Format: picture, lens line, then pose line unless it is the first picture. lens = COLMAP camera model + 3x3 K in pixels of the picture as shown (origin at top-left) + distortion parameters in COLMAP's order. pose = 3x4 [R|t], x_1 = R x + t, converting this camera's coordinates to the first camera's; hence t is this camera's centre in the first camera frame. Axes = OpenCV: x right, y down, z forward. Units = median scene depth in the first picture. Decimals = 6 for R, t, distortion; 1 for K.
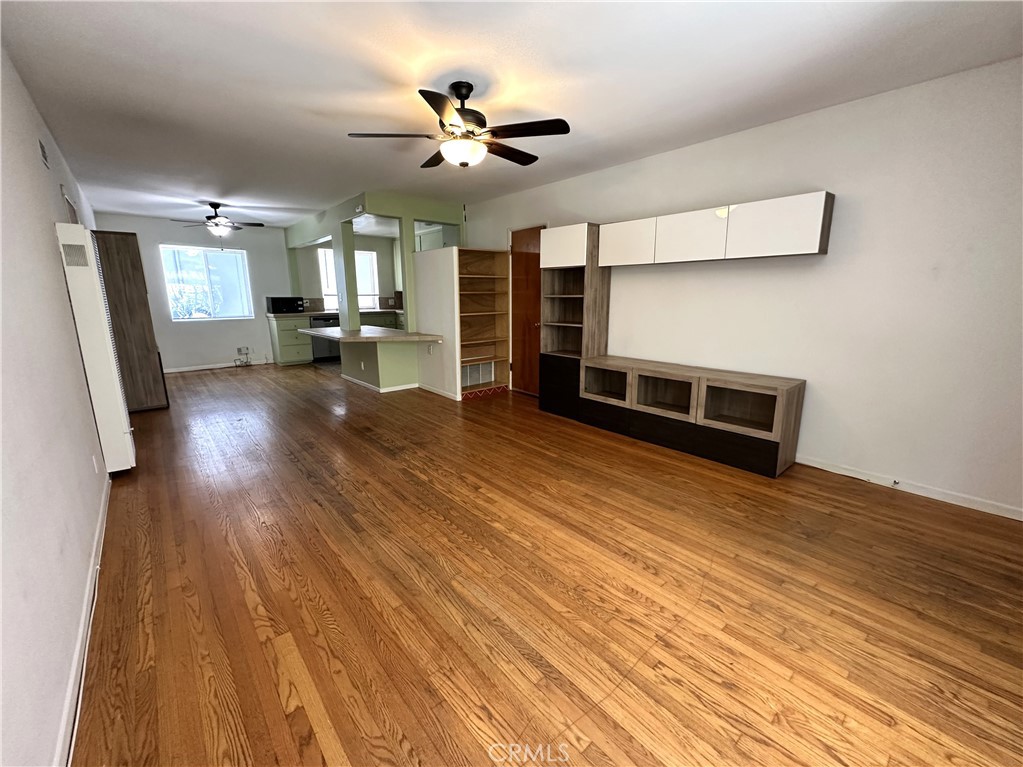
lens RADIAL K [[418.9, 0, 511.5], [0, 418.9, 383.5], [0, 0, 1]] dist [-0.002766, 0.000095]
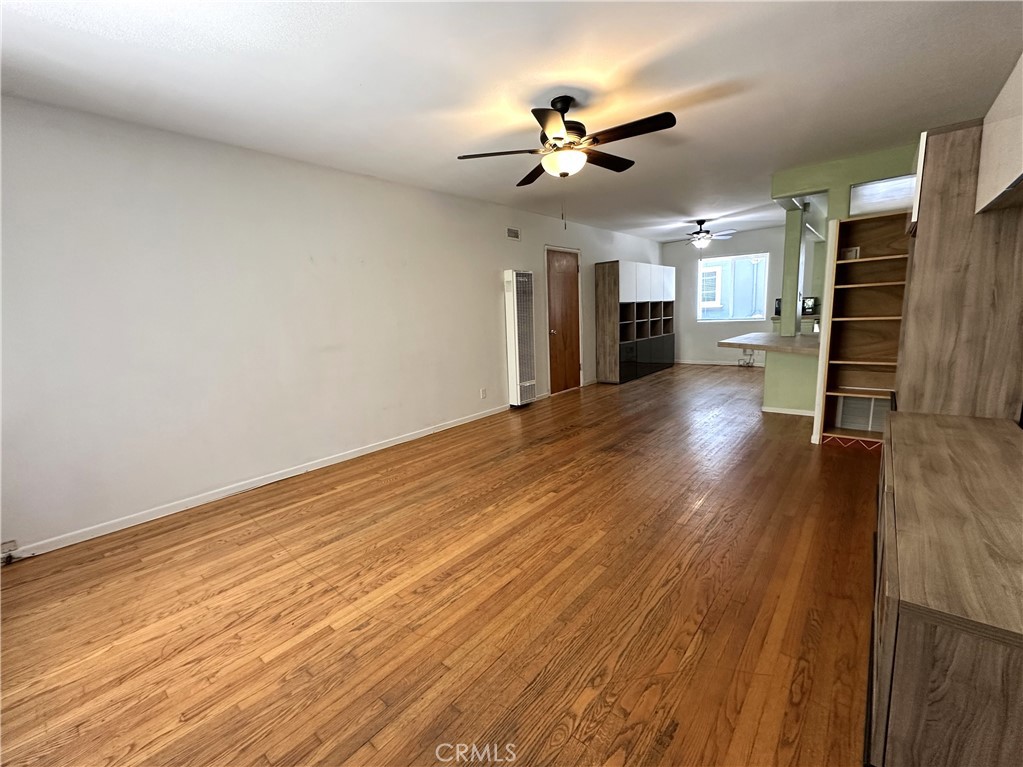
lens RADIAL K [[427.7, 0, 503.4], [0, 427.7, 386.9], [0, 0, 1]] dist [-0.001377, -0.000123]
pose [[0.144551, 0.164709, -0.975692, 1.164458], [-0.161088, 0.976811, 0.141032, -0.165101], [0.976297, 0.136786, 0.167732, 0.897954]]
